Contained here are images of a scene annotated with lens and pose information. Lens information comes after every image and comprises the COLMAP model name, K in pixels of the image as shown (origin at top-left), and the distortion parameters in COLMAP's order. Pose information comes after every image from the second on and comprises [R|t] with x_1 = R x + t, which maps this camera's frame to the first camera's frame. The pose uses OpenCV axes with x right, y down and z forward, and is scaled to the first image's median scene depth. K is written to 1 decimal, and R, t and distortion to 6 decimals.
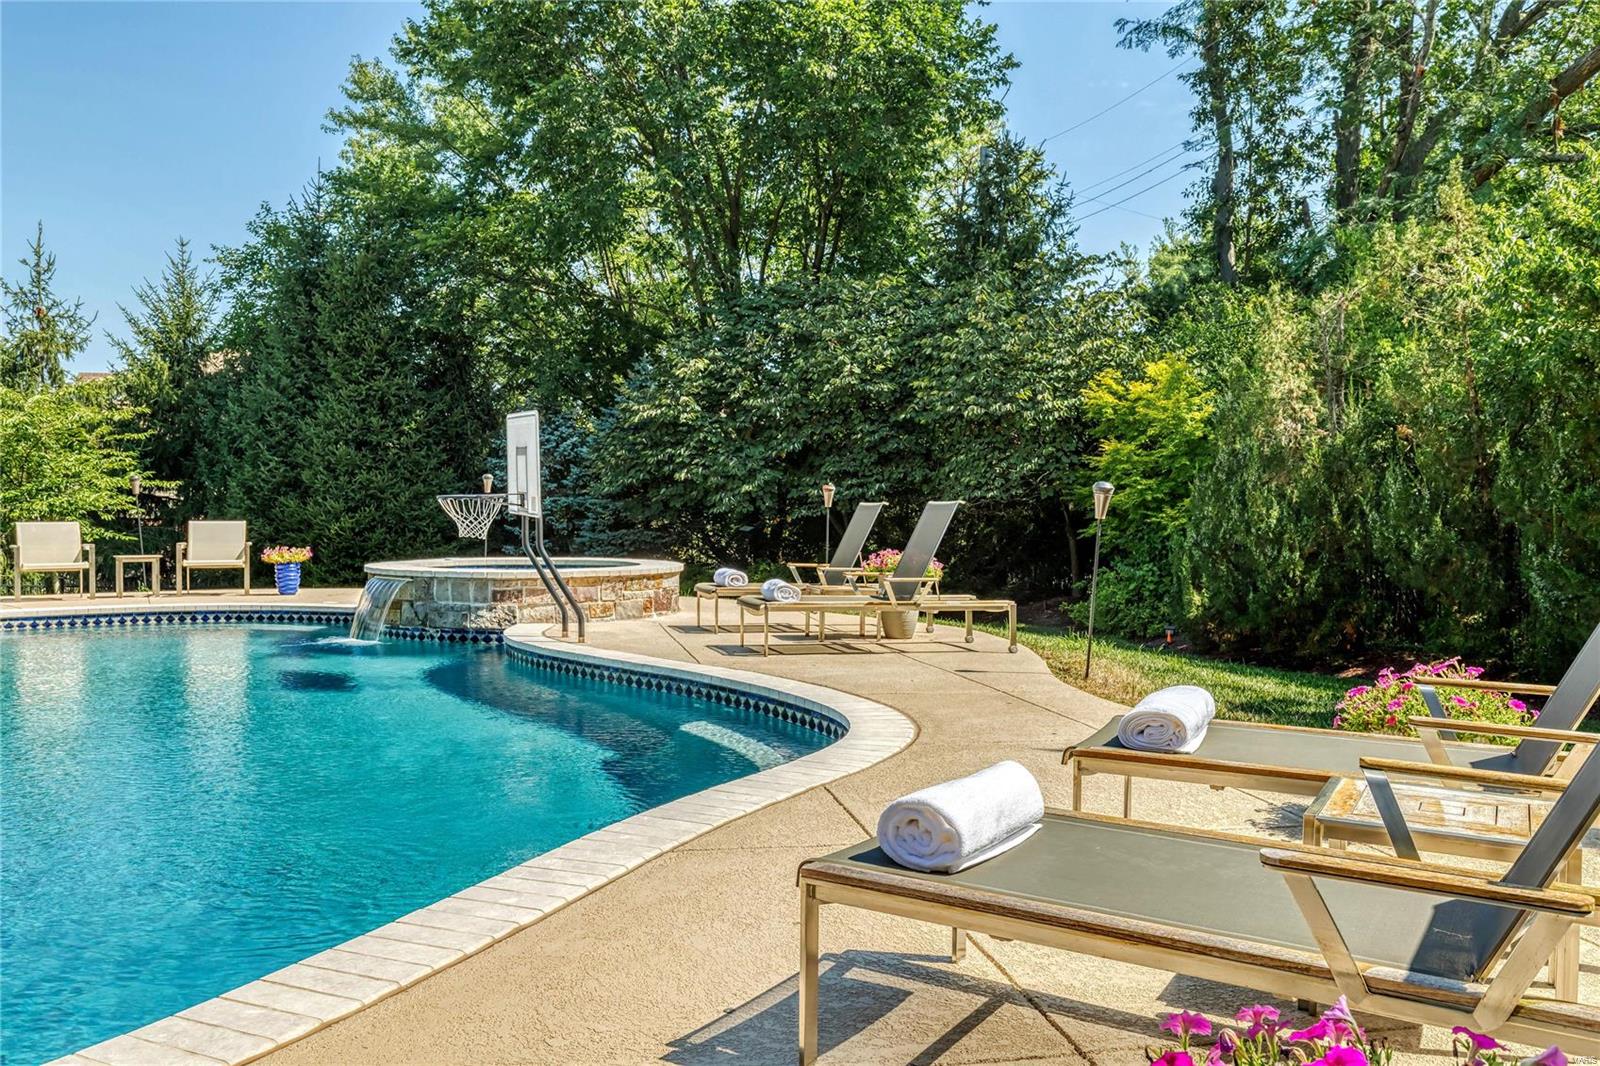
lens RADIAL K [[1297.7, 0, 800.0], [0, 1297.7, 533.0], [0, 0, 1]] dist [0.003259, -0.002752]
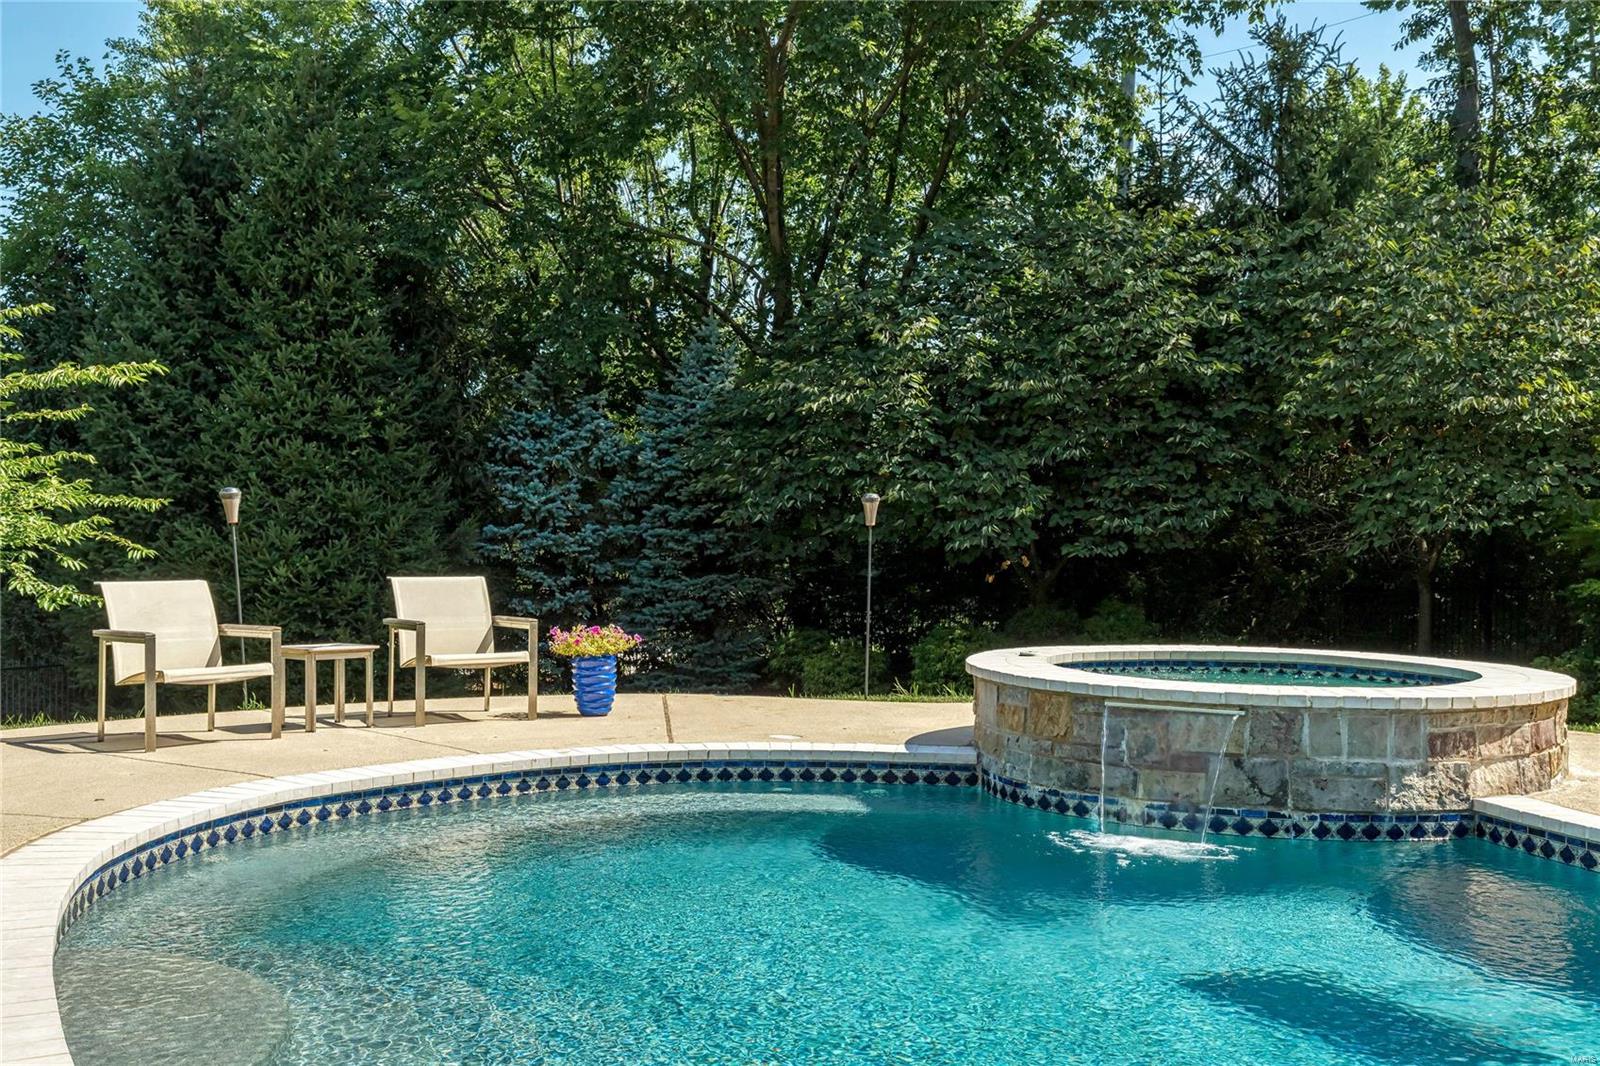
lens RADIAL K [[1583.9, 0, 800.0], [0, 1583.9, 533.0], [0, 0, 1]] dist [0.004275, -0.007346]
pose [[0.975510, 0.006510, 0.219861, -0.303117], [-0.002633, 0.999836, -0.017923, -0.010746], [-0.219941, 0.016905, 0.975367, 0.227319]]
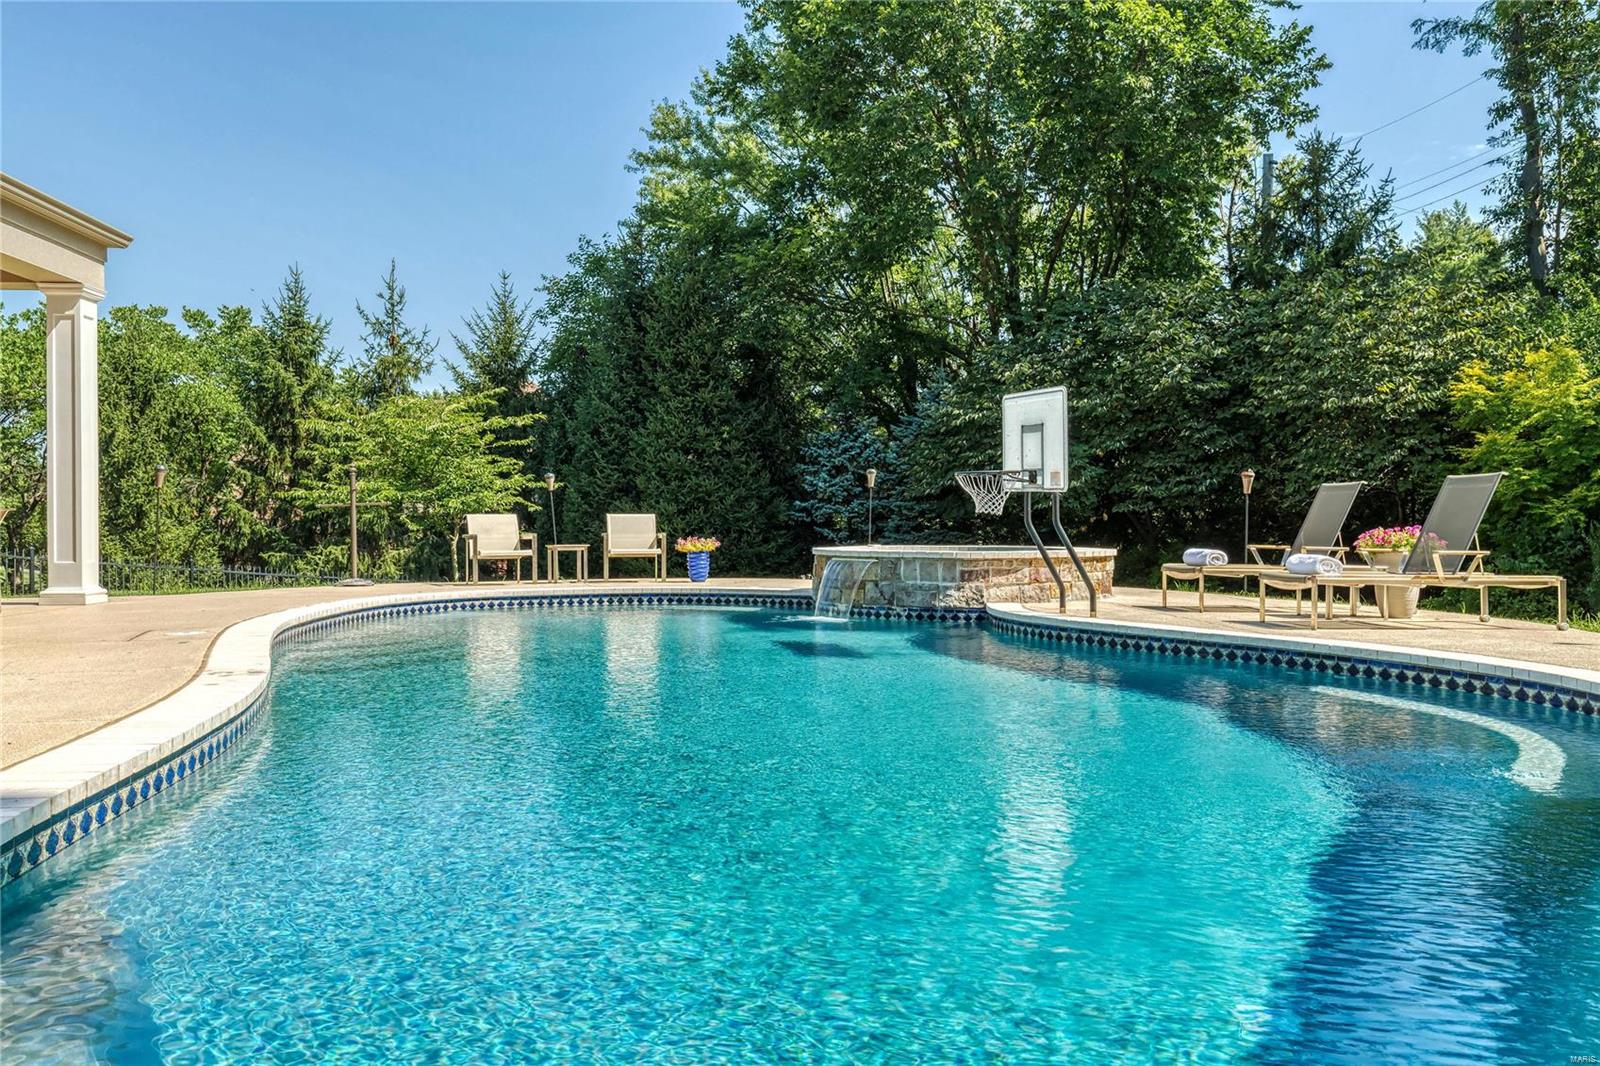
lens RADIAL K [[1214.6, 0, 800.0], [0, 1214.6, 533.0], [0, 0, 1]] dist [0.007747, 0.000911]
pose [[0.990038, -0.002838, -0.140769, -0.113283], [0.001128, 0.999925, -0.012224, 0.013044], [0.140793, 0.011944, 0.989967, 0.012901]]
